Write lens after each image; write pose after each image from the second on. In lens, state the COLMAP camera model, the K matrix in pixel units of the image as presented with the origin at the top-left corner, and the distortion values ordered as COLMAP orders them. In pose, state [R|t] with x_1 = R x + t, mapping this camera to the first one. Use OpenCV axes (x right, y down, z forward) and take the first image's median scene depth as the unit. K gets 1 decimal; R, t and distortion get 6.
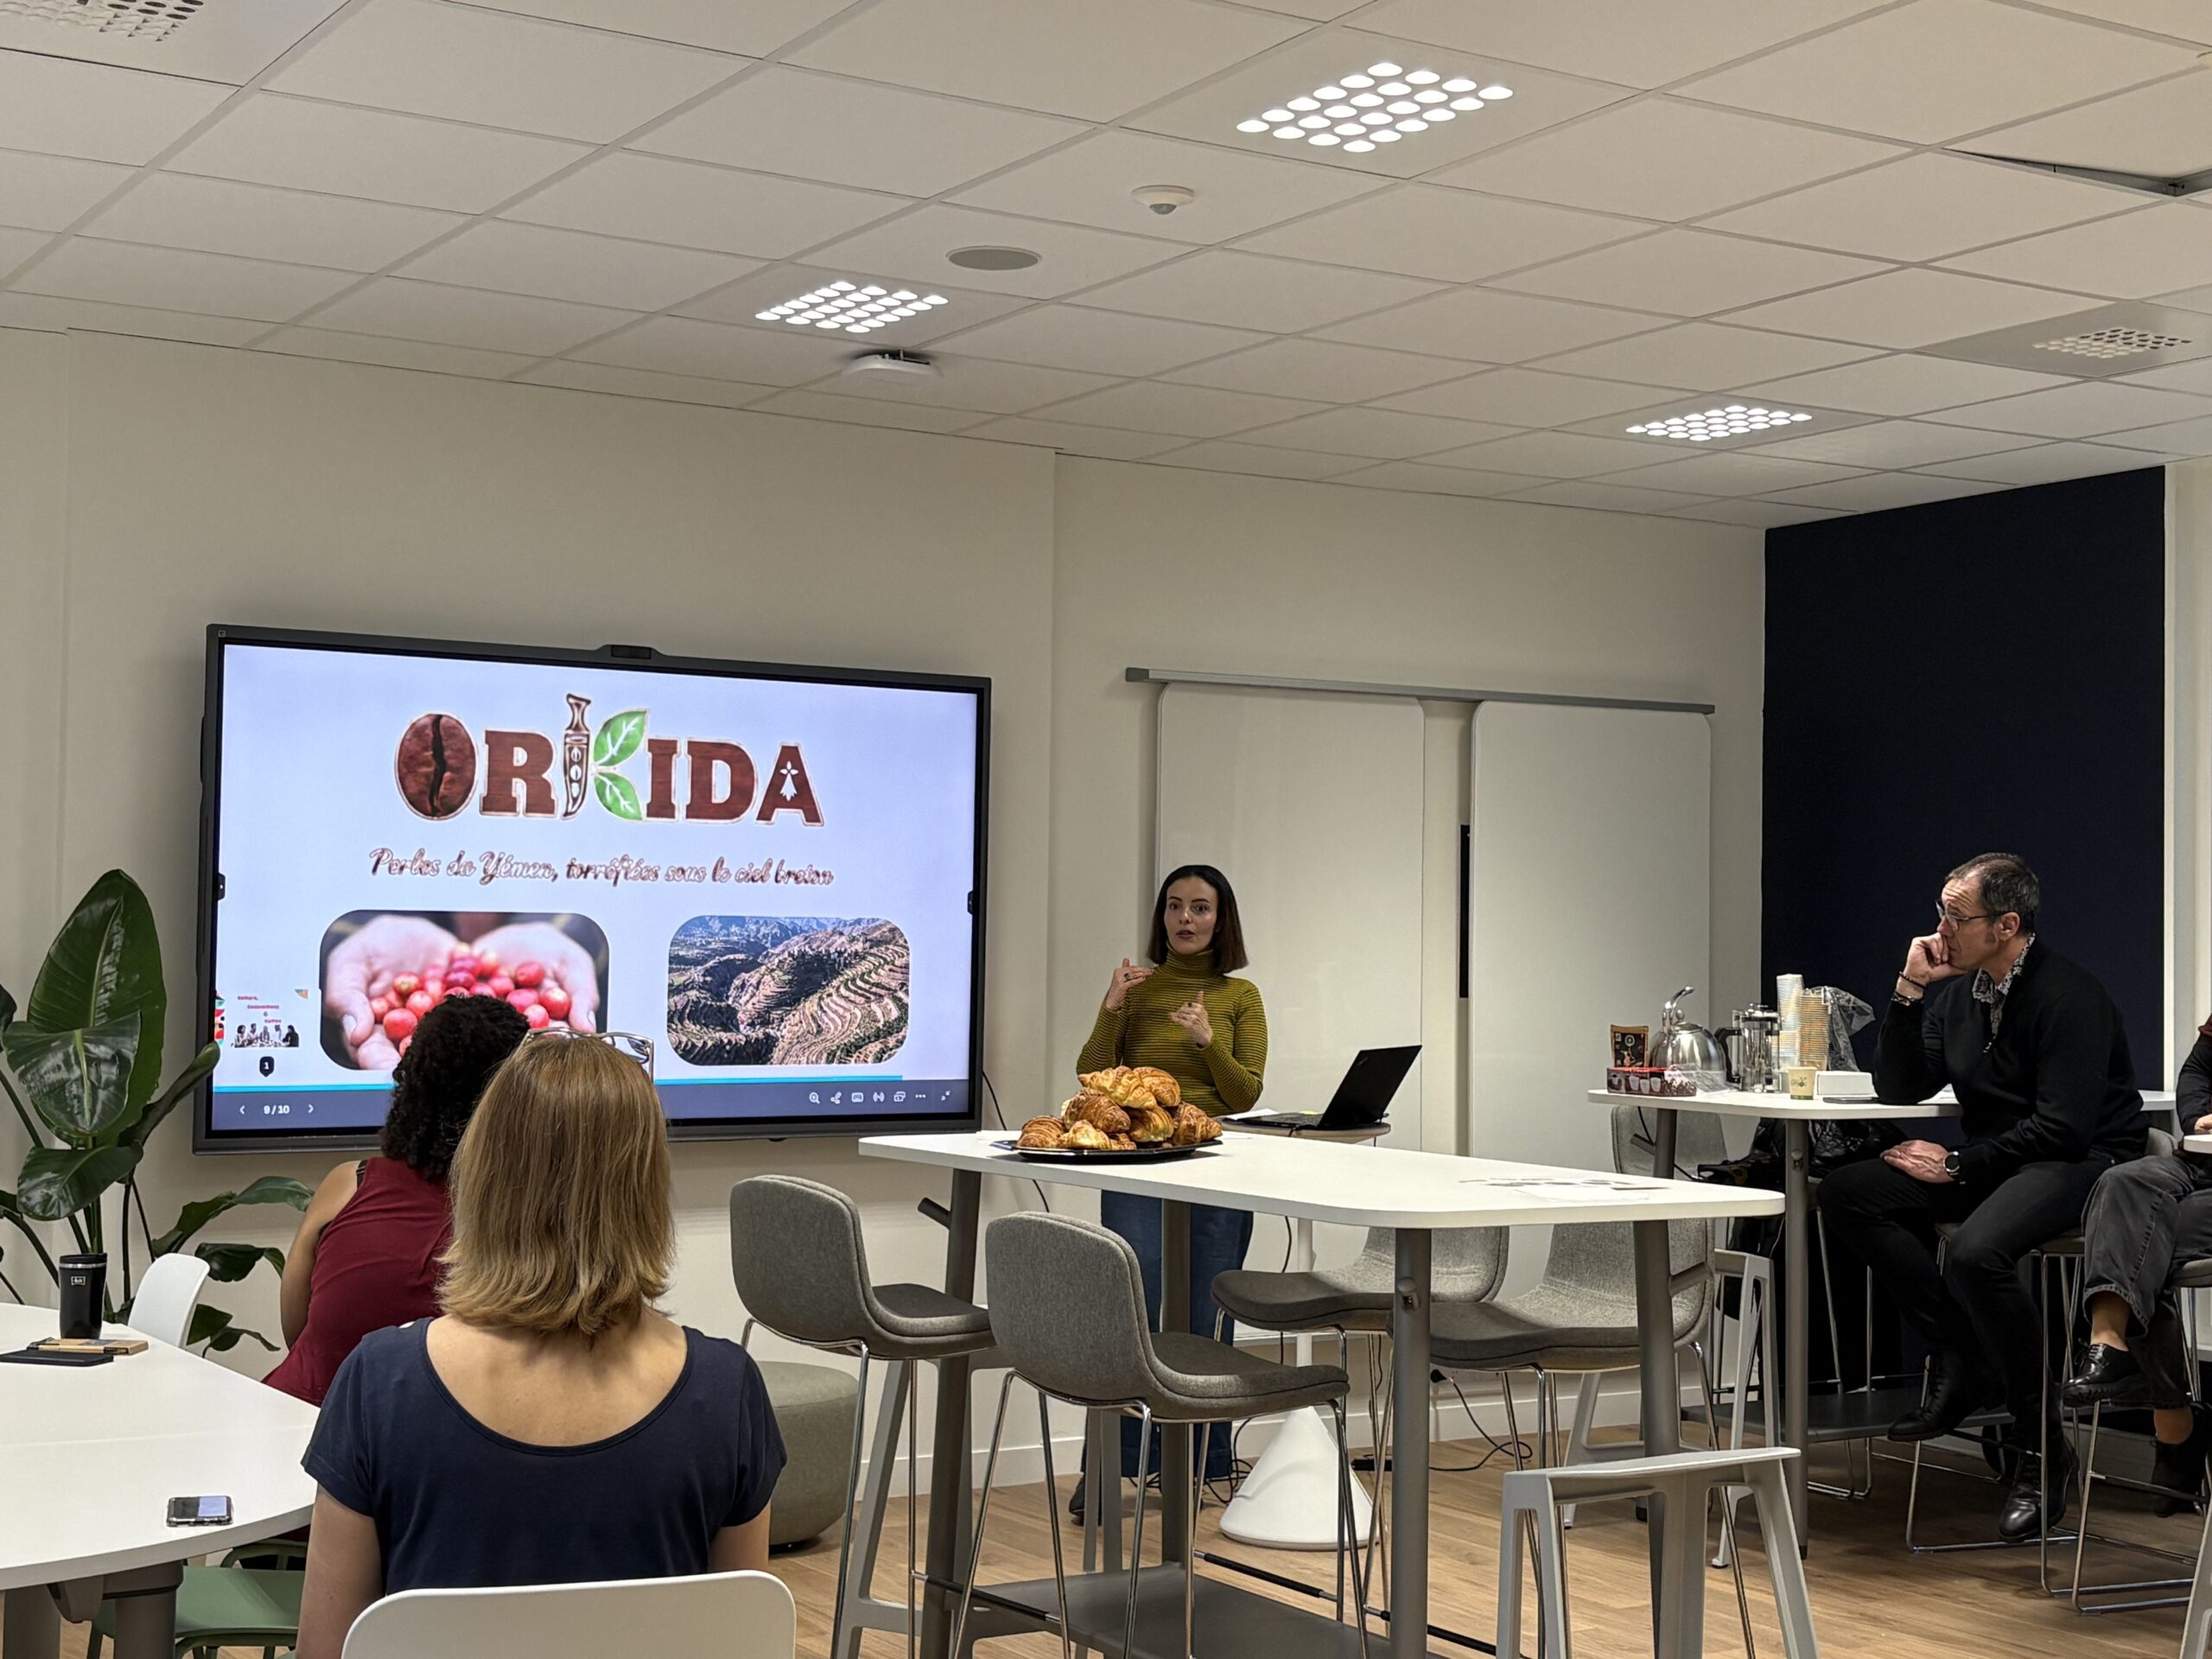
lens RADIAL K [[3048.3, 0, 1106.0], [0, 3048.3, 829.5], [0, 0, 1]] dist [0.005414, -0.016099]
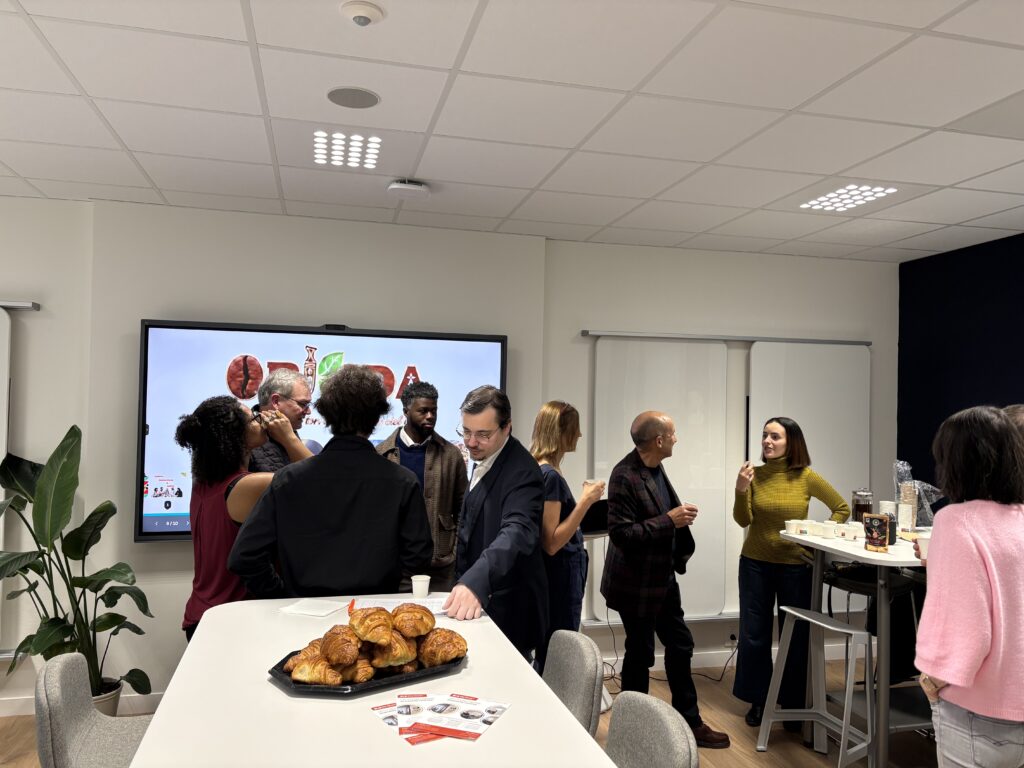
lens RADIAL K [[768.3, 0, 512.0], [0, 768.3, 384.0], [0, 0, 1]] dist [0.001319, 0.001482]
pose [[0.951748, -0.003388, -0.306862, 0.153746], [0.004697, 0.999983, 0.003528, -0.016388], [0.306845, -0.004799, 0.951748, 0.482874]]
